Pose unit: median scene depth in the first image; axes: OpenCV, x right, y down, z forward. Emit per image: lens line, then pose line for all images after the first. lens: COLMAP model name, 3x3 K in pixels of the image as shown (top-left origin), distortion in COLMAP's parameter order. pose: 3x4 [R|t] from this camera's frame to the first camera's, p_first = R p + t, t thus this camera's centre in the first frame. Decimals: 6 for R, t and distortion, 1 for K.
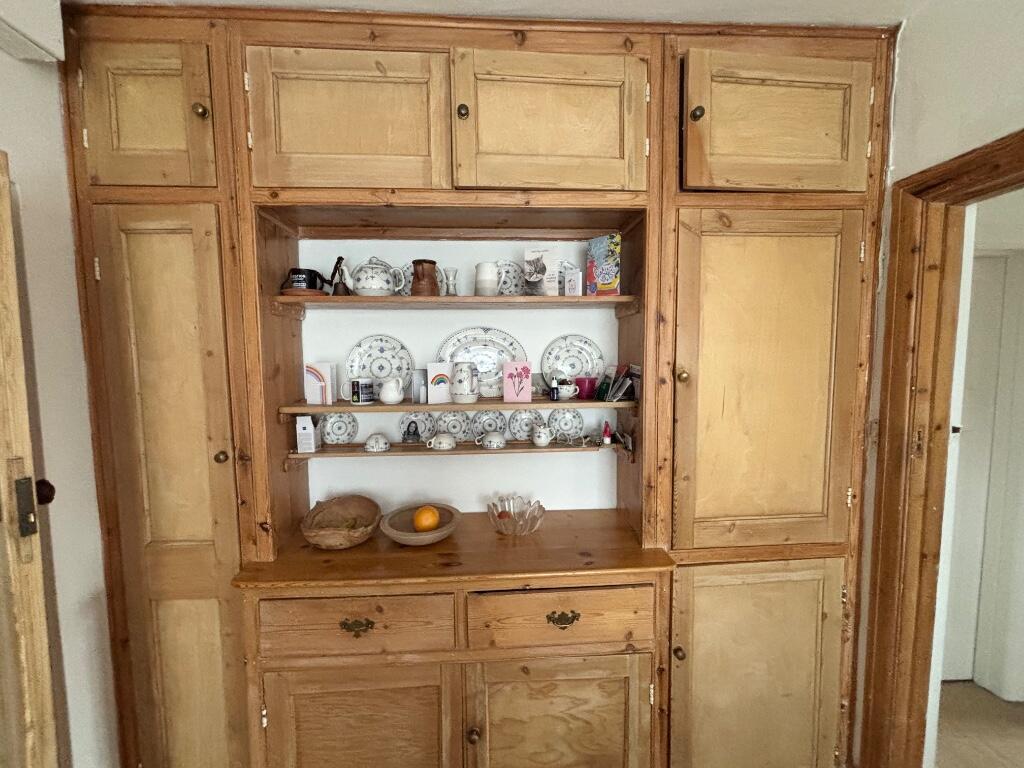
lens RADIAL K [[429.6, 0, 510.2], [0, 429.6, 388.1], [0, 0, 1]] dist [-0.003191, -0.000780]
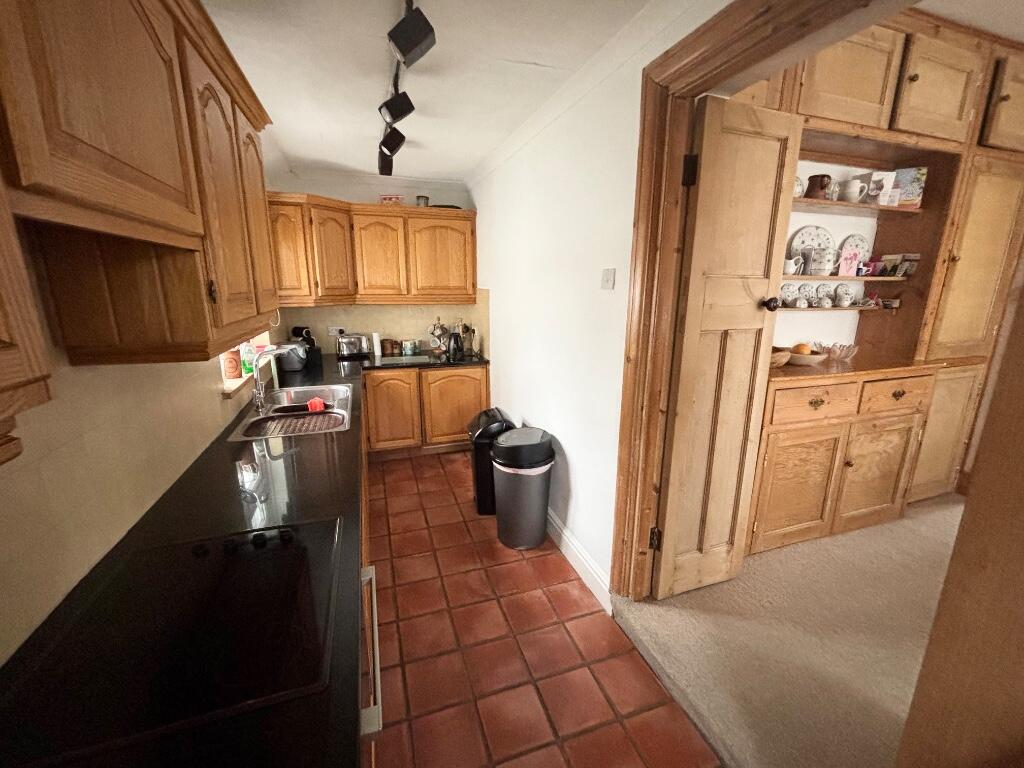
lens RADIAL K [[429.6, 0, 516.6], [0, 429.6, 386.5], [0, 0, 1]] dist [-0.003191, -0.000780]
pose [[0.964037, -0.046479, 0.261672, -1.848293], [0.003050, 0.986458, 0.163983, 0.200073], [-0.265751, -0.157288, 0.951124, -0.270412]]
